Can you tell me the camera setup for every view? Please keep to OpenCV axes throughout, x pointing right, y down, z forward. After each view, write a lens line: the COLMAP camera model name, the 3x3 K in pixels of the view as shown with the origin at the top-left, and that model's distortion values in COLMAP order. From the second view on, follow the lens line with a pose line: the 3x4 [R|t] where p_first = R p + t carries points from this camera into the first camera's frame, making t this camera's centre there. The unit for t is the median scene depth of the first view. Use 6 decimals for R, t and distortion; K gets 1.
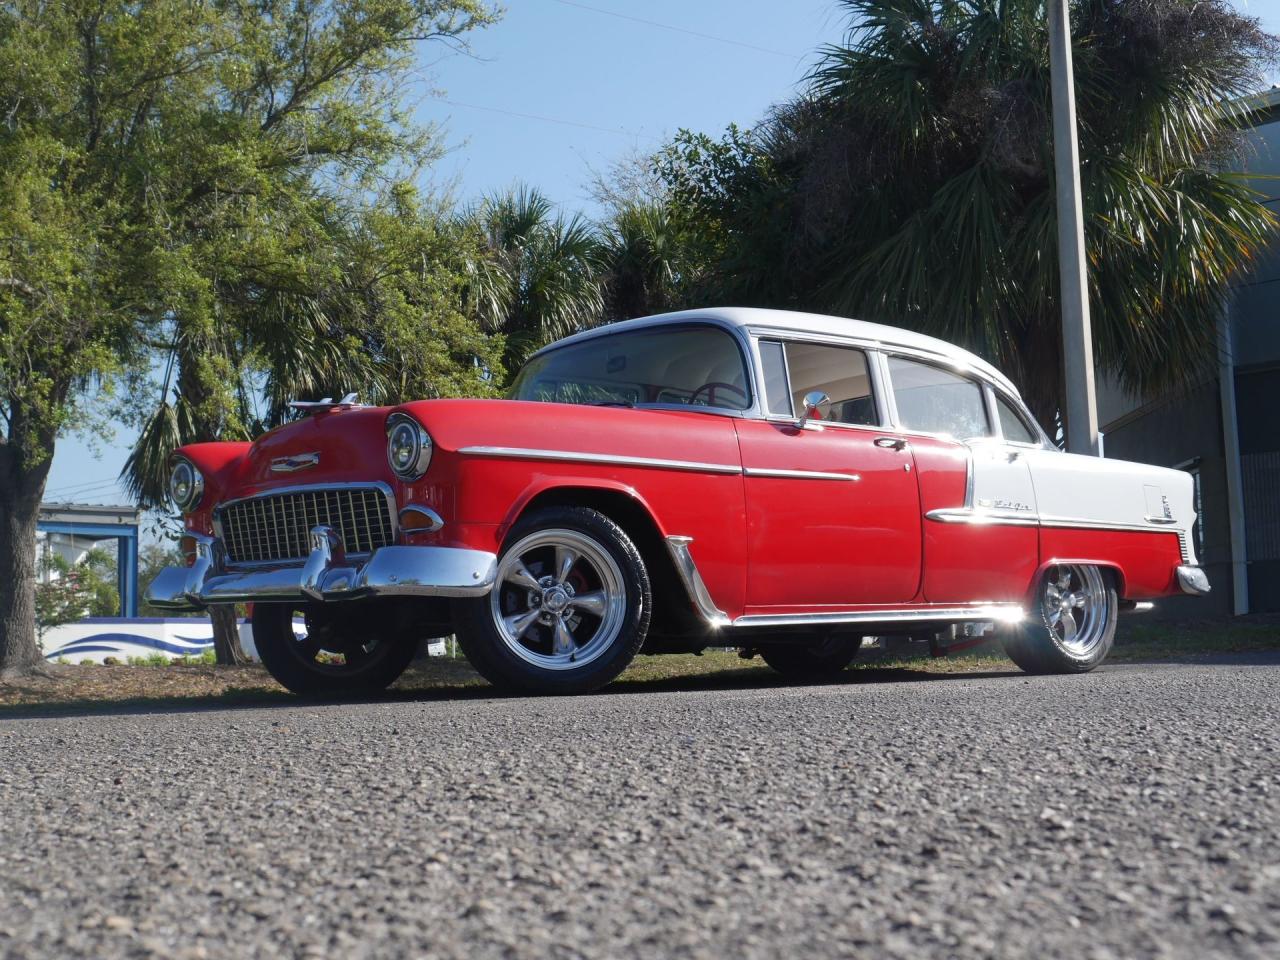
lens RADIAL K [[1731.9, 0, 635.8], [0, 1731.9, 479.5], [0, 0, 1]] dist [-0.008583, 0.000000]
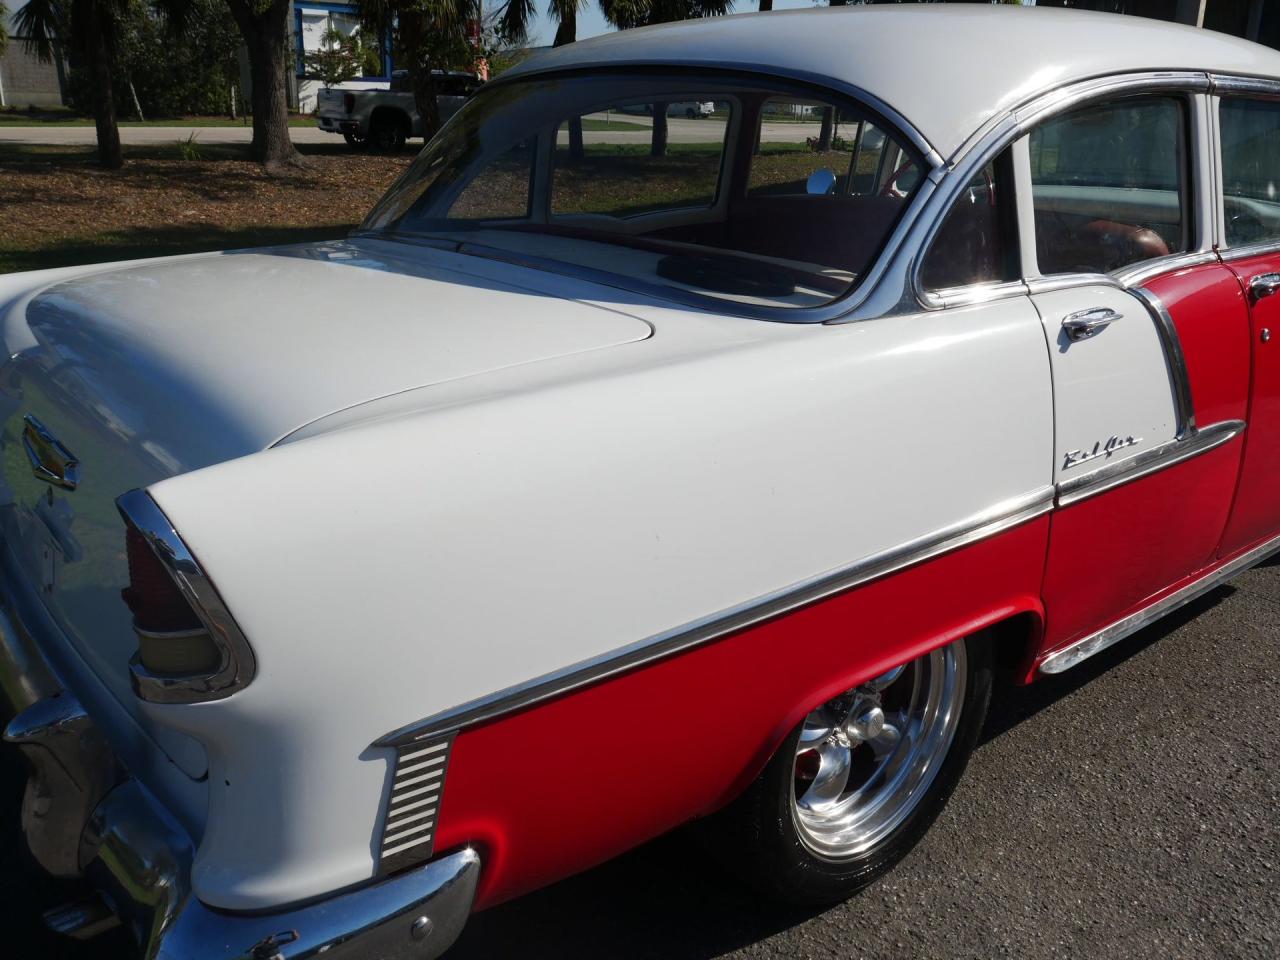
lens RADIAL K [[1081.2, 0, 648.3], [0, 1081.2, 479.4], [0, 0, 1]] dist [-0.021804, 0.000666]
pose [[0.996248, 0.070253, -0.050539, -0.011476], [-0.041936, 0.902720, 0.428181, -0.052125], [0.075703, -0.424455, 0.902279, 0.211507]]
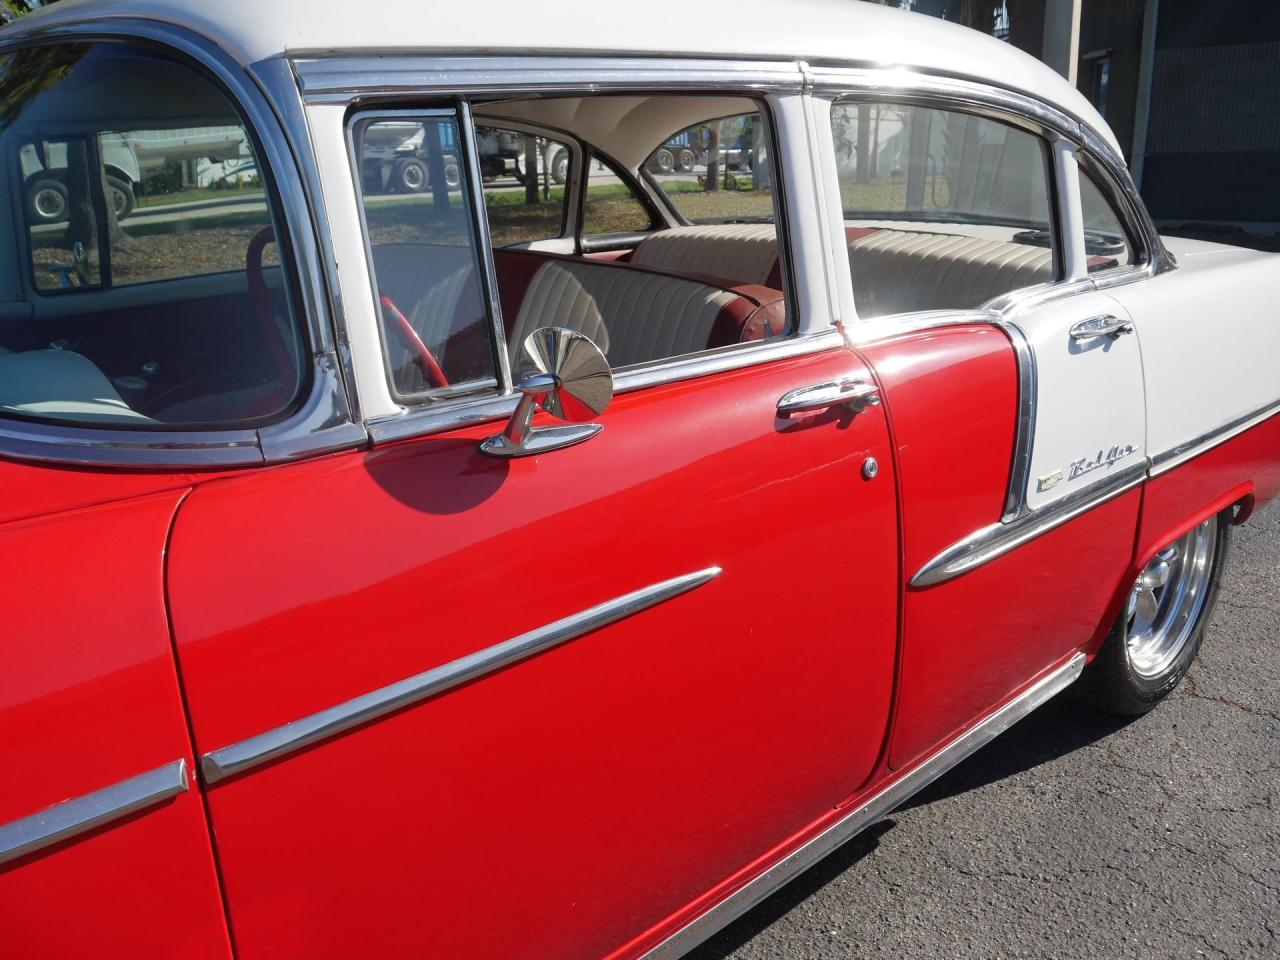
lens RADIAL K [[1081.2, 0, 641.8], [0, 1081.2, 487.6], [0, 0, 1]] dist [-0.021804, 0.000666]
pose [[0.999902, -0.002718, -0.013738, 0.047986], [0.007941, 0.918050, 0.396386, -0.037763], [0.011535, -0.396456, 0.917981, 0.336557]]
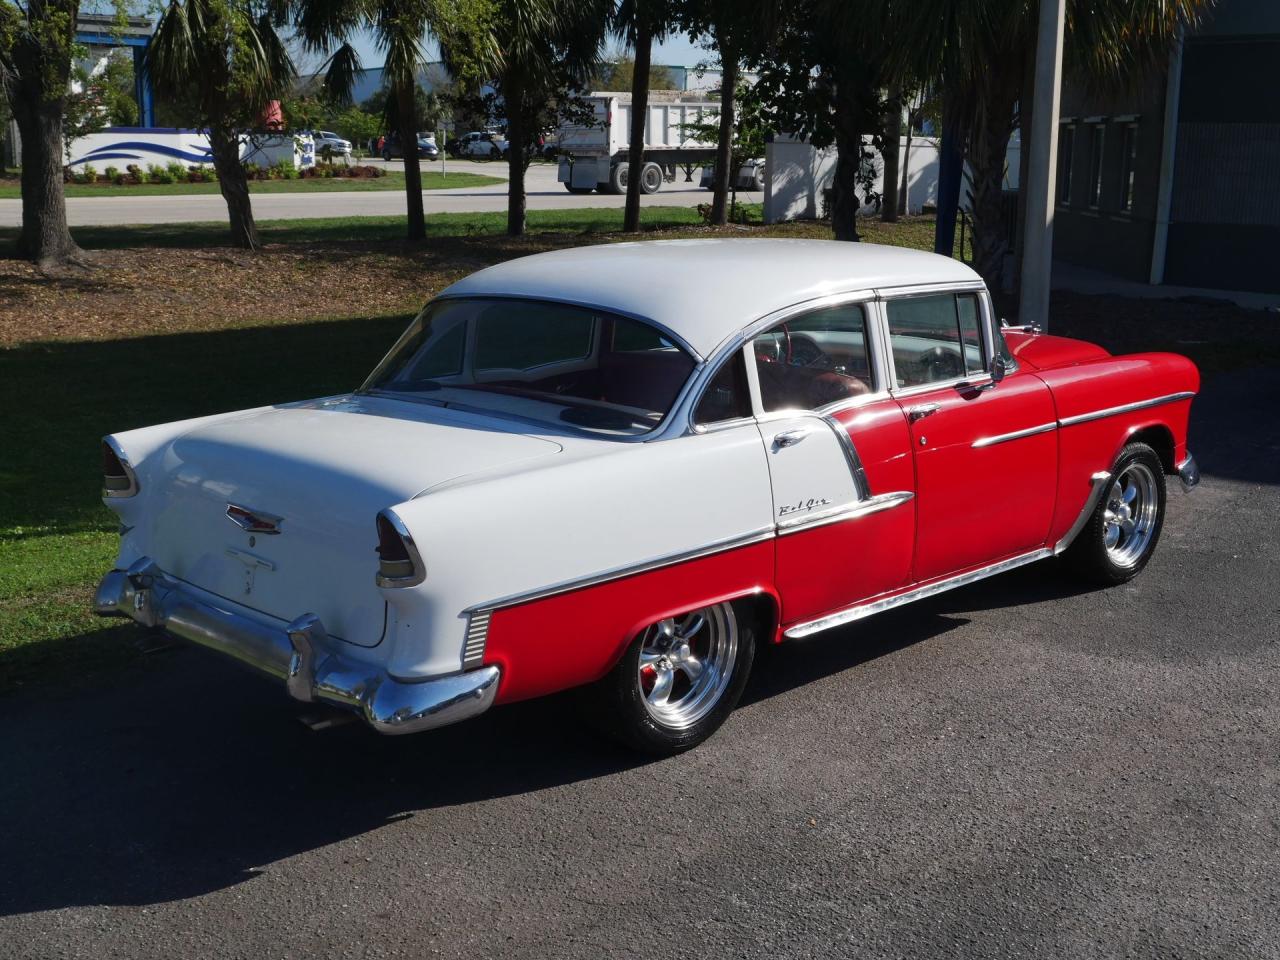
lens RADIAL K [[1526.3, 0, 638.0], [0, 1526.3, 480.2], [0, 0, 1]] dist [-0.007359, 0.000000]
pose [[0.998999, 0.034220, 0.028798, -0.010647], [-0.041568, 0.948020, 0.315483, -0.107056], [-0.016505, -0.316364, 0.948494, 0.033716]]
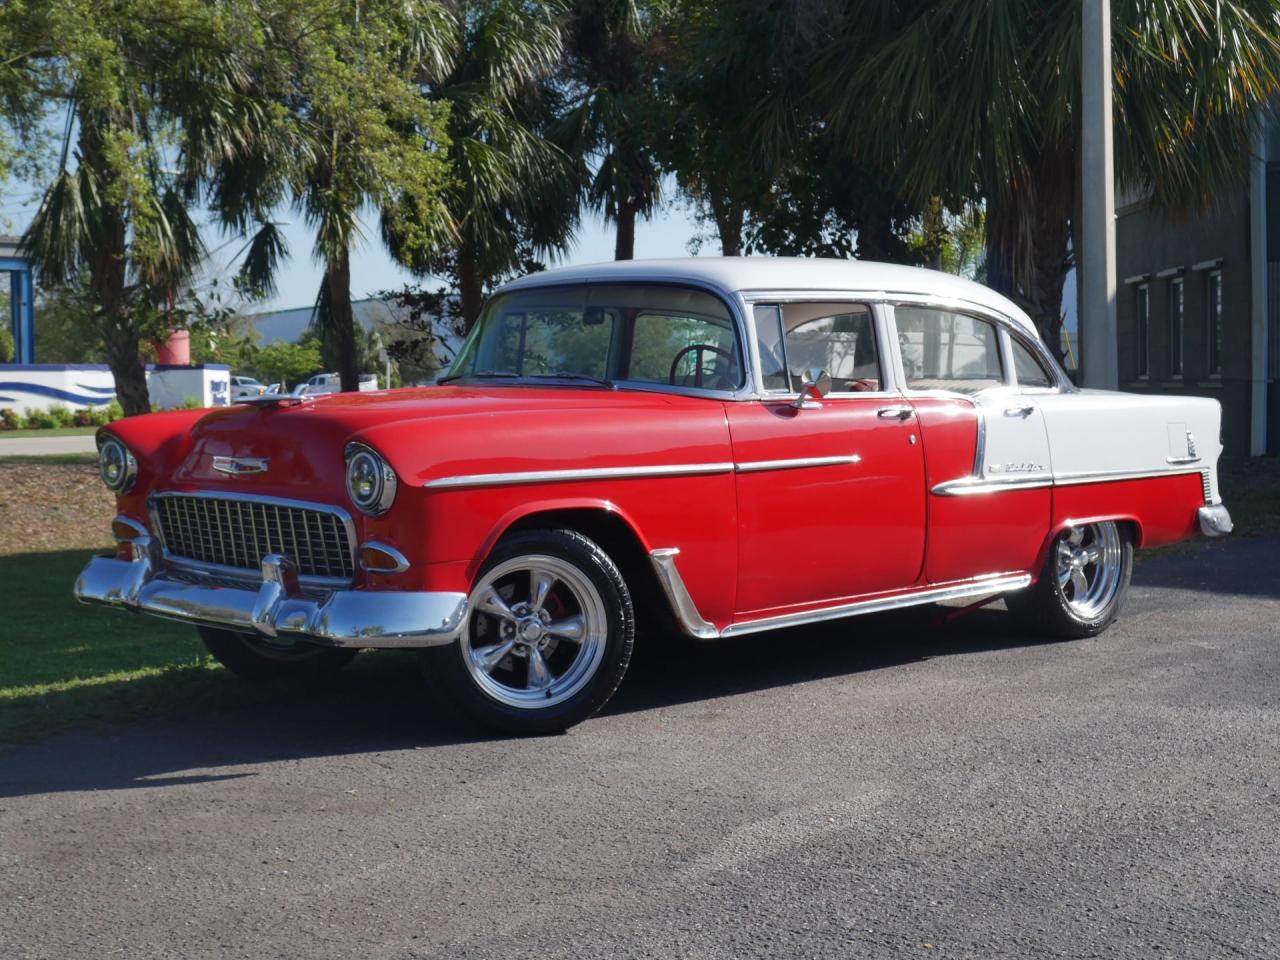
lens RADIAL K [[1919.9, 0, 634.6], [0, 1919.9, 476.2], [0, 0, 1]] dist [-0.005936, 0.000000]
pose [[0.999642, 0.009622, 0.024977, -0.006053], [-0.013203, 0.988981, 0.147449, -0.056698], [-0.023283, -0.147726, 0.988754, 0.001536]]
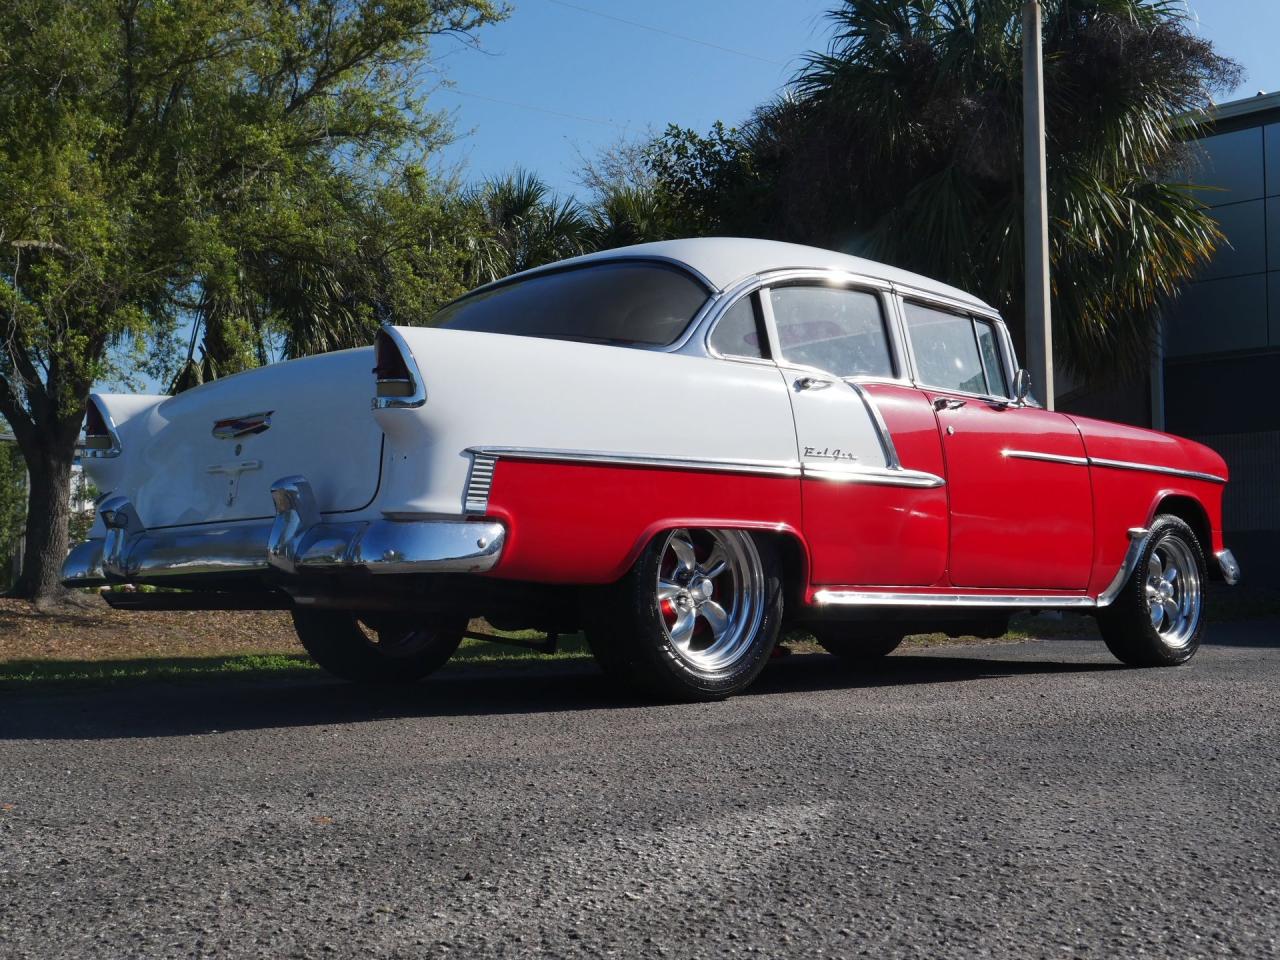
lens RADIAL K [[1526.3, 0, 637.4], [0, 1526.3, 482.7], [0, 0, 1]] dist [-0.007359, 0.000000]
pose [[0.999355, 0.029336, 0.020699, -0.010293], [-0.030012, 0.999000, 0.033133, -0.009486], [-0.019706, -0.033733, 0.999237, 0.036329]]
